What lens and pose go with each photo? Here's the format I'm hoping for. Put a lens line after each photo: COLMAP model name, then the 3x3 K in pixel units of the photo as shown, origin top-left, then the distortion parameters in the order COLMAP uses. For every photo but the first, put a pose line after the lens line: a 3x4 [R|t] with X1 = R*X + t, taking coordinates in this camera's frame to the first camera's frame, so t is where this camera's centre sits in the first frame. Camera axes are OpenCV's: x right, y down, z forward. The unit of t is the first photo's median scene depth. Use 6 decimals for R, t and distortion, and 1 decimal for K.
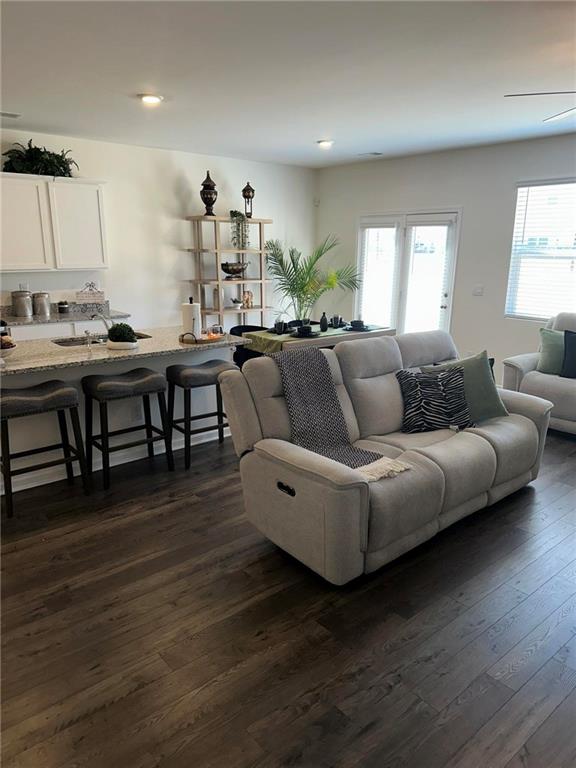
lens RADIAL K [[541.1, 0, 290.0], [0, 541.1, 386.2], [0, 0, 1]] dist [0.017647, -0.028145]
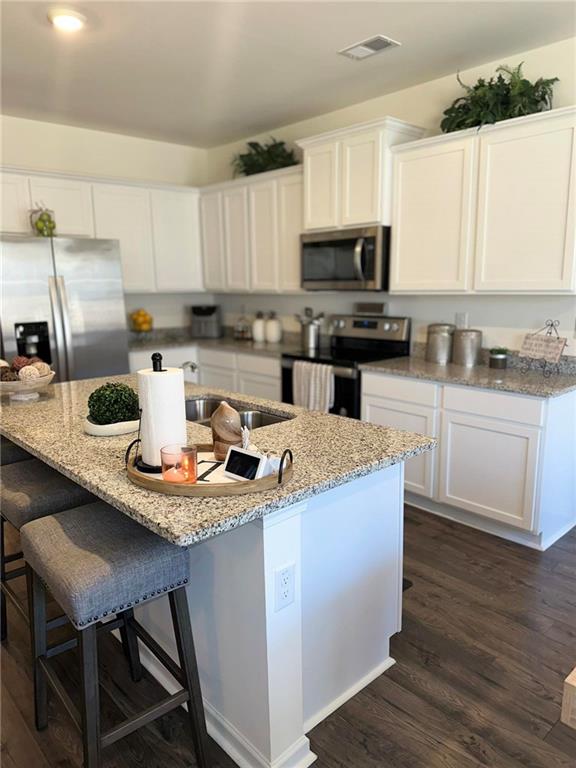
lens RADIAL K [[541.1, 0, 290.0], [0, 541.1, 384.8], [0, 0, 1]] dist [0.017647, -0.028145]
pose [[0.049192, 0.176311, -0.983105, 0.119195], [-0.236983, 0.958249, 0.159995, -0.142449], [0.970268, 0.225108, 0.088921, 0.673291]]
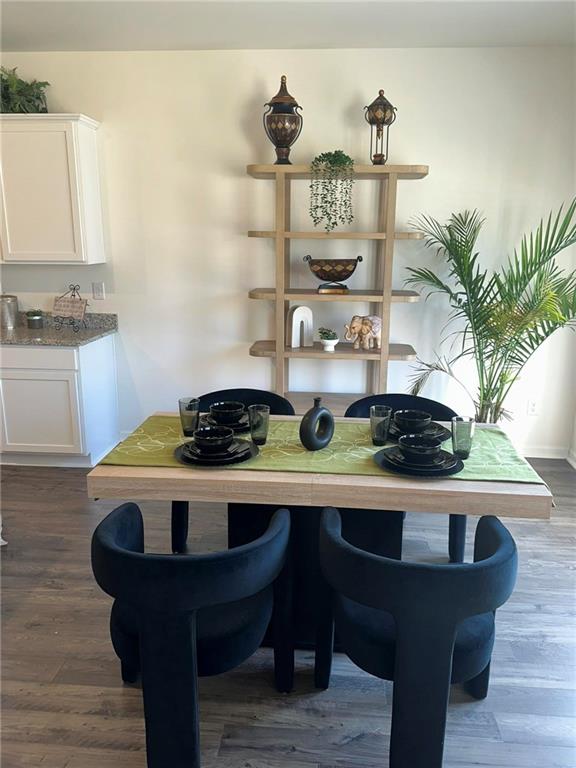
lens RADIAL K [[607.1, 0, 299.0], [0, 607.1, 393.5], [0, 0, 1]] dist [0.026141, -0.044149]
pose [[0.726410, 0.168104, -0.666385, 0.286638], [-0.174862, 0.982922, 0.057342, -0.140242], [0.664644, 0.074872, 0.743399, 0.607526]]
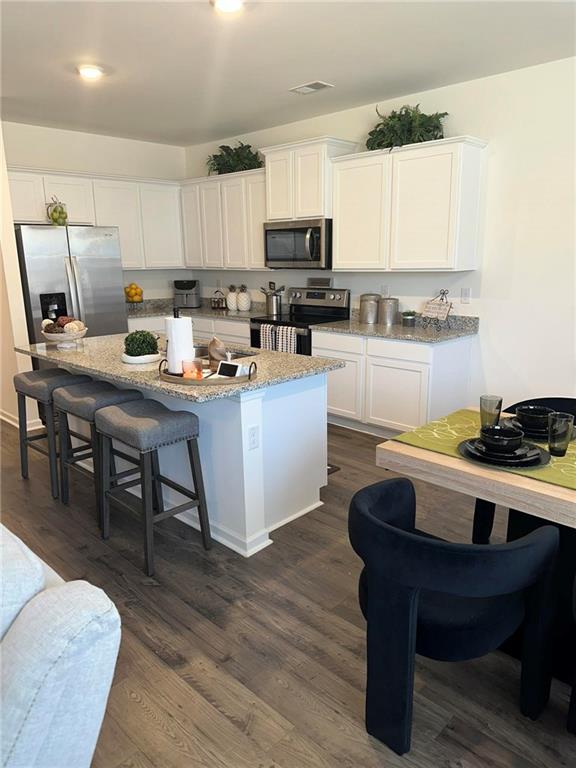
lens RADIAL K [[541.1, 0, 294.1], [0, 541.1, 394.8], [0, 0, 1]] dist [0.017647, -0.028145]
pose [[0.111468, 0.233811, -0.965871, 0.303033], [-0.235884, 0.950377, 0.202838, -0.144705], [0.965367, 0.205223, 0.161089, 0.668040]]
